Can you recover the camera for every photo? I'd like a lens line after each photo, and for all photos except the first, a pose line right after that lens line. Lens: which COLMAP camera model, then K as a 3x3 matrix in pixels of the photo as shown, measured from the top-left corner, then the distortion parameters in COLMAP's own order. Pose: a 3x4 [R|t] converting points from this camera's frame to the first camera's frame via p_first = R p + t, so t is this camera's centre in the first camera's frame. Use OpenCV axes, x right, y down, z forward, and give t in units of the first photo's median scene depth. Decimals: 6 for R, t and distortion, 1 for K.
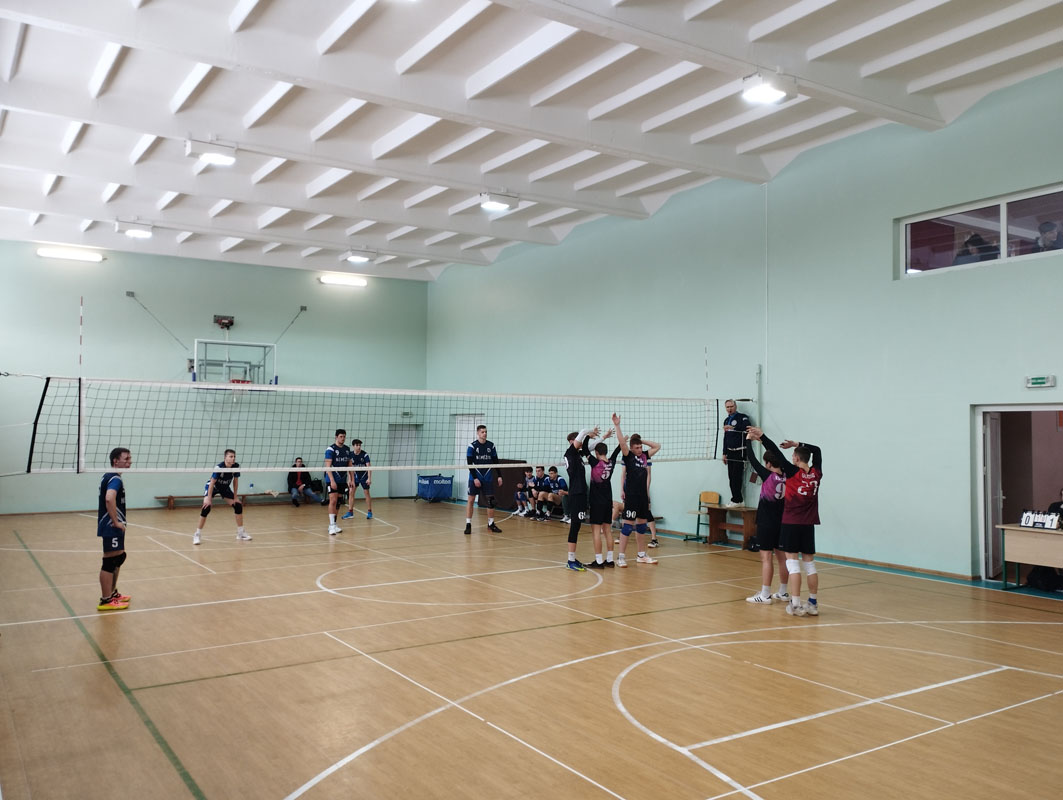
lens RADIAL K [[872.4, 0, 540.8], [0, 872.4, 393.5], [0, 0, 1]] dist [0.067374, -0.079954]
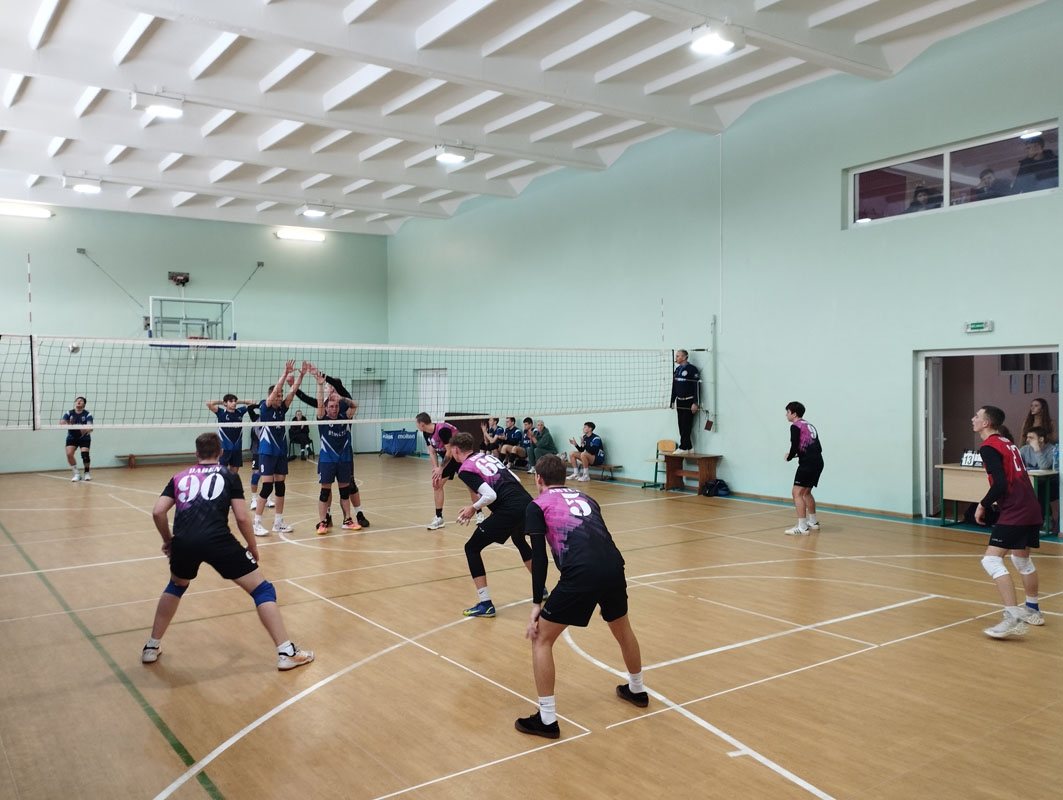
lens RADIAL K [[872.4, 0, 541.7], [0, 872.4, 395.7], [0, 0, 1]] dist [0.067374, -0.079954]
pose [[0.999140, -0.016796, 0.037898, 0.011338], [0.014699, 0.998382, 0.054929, 0.002559], [-0.038759, -0.054325, 0.997771, -0.017776]]
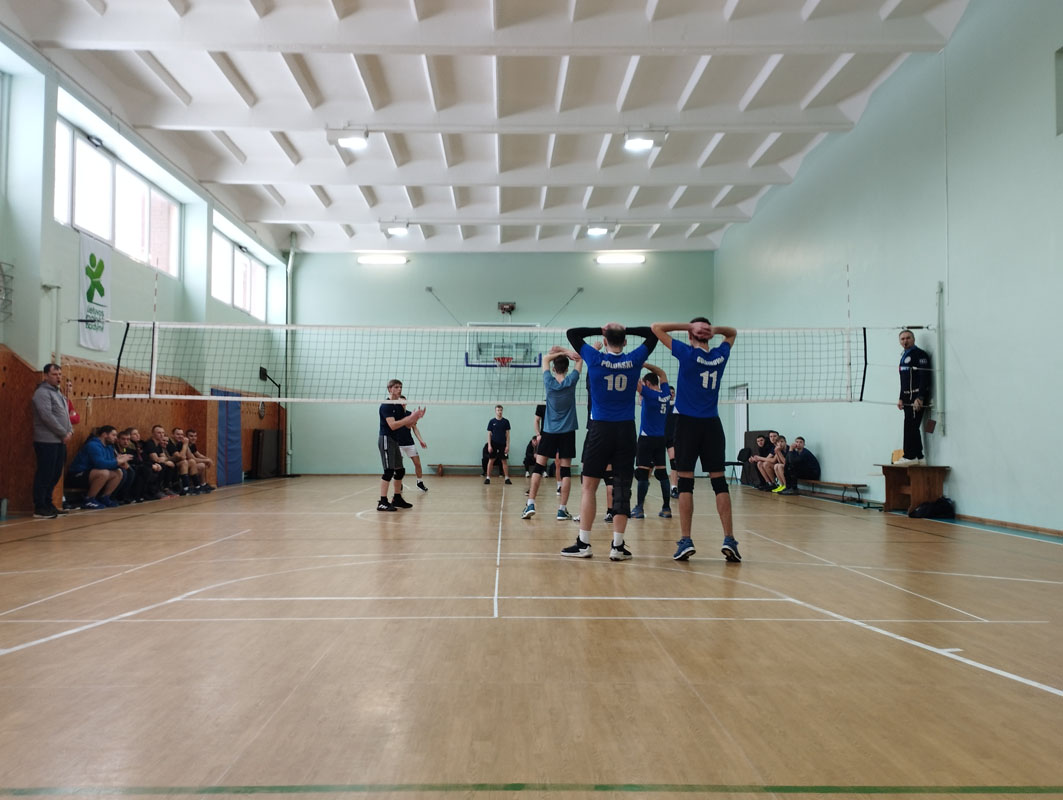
lens RADIAL K [[872.4, 0, 532.3], [0, 872.4, 405.5], [0, 0, 1]] dist [0.067374, -0.079954]
pose [[0.840728, -0.026724, -0.540797, 0.452078], [0.025299, 0.999629, -0.010067, 0.093887], [0.540866, -0.005218, 0.841093, 0.180142]]
